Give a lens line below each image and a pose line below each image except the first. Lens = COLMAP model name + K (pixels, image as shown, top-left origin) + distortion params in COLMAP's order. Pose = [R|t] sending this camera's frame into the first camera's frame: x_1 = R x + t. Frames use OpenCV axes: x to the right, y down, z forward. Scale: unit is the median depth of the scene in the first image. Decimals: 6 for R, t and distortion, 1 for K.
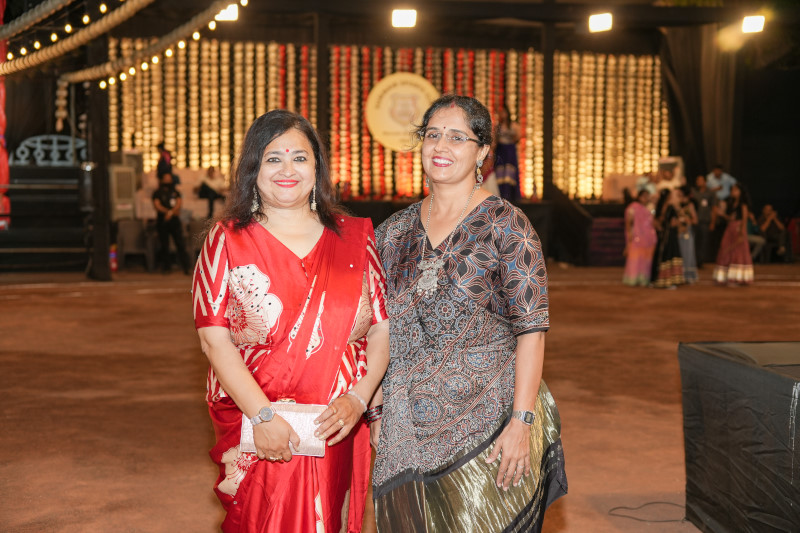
lens RADIAL K [[1126.6, 0, 398.5], [0, 1126.6, 271.2], [0, 0, 1]] dist [-0.002745, 0.000000]
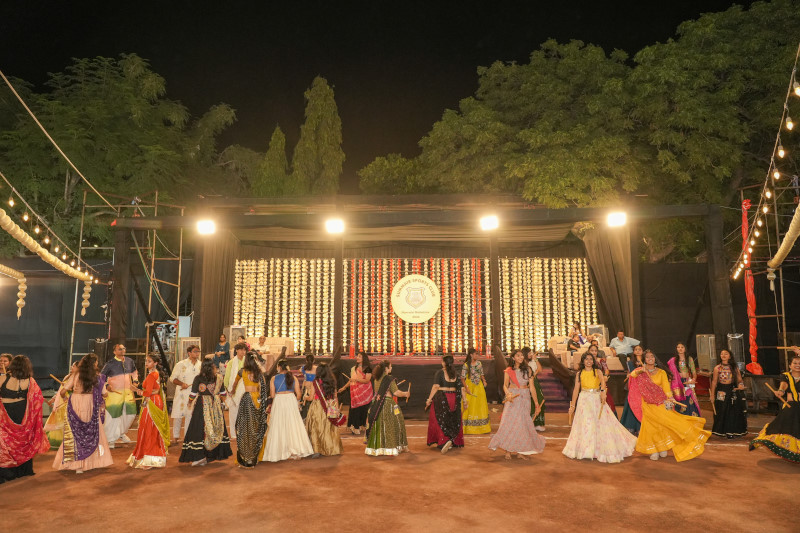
lens RADIAL K [[538.2, 0, 401.9], [0, 538.2, 262.0], [0, 0, 1]] dist [-0.032837, 0.022528]
pose [[0.979454, -0.037926, -0.198068, 0.136779], [-0.003909, 0.978402, -0.206673, -0.035753], [0.201628, 0.203201, 0.958152, 0.266699]]
